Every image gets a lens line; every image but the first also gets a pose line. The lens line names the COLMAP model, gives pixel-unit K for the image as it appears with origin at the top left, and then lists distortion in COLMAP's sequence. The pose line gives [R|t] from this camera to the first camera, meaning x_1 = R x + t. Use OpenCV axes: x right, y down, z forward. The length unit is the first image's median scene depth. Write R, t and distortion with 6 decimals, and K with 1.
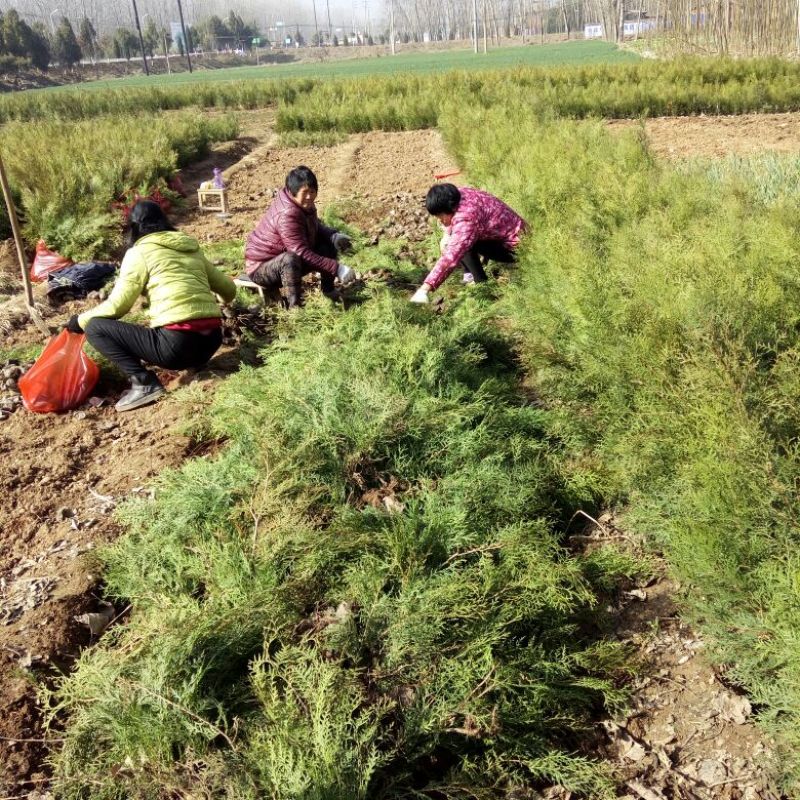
lens RADIAL K [[831.0, 0, 406.1], [0, 831.0, 384.8], [0, 0, 1]] dist [0.075213, -0.105885]
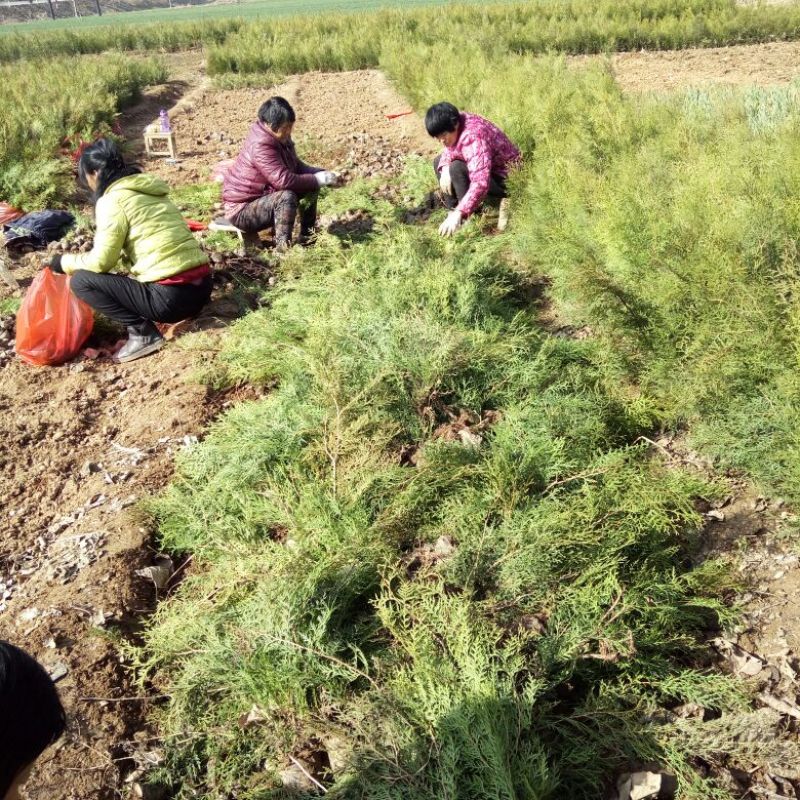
lens RADIAL K [[831.0, 0, 406.1], [0, 831.0, 384.8], [0, 0, 1]] dist [0.075213, -0.105885]
pose [[0.996093, -0.043442, 0.076885, -0.134287], [0.038793, 0.997386, 0.060955, 0.017219], [-0.079332, -0.057735, 0.995175, 0.037992]]
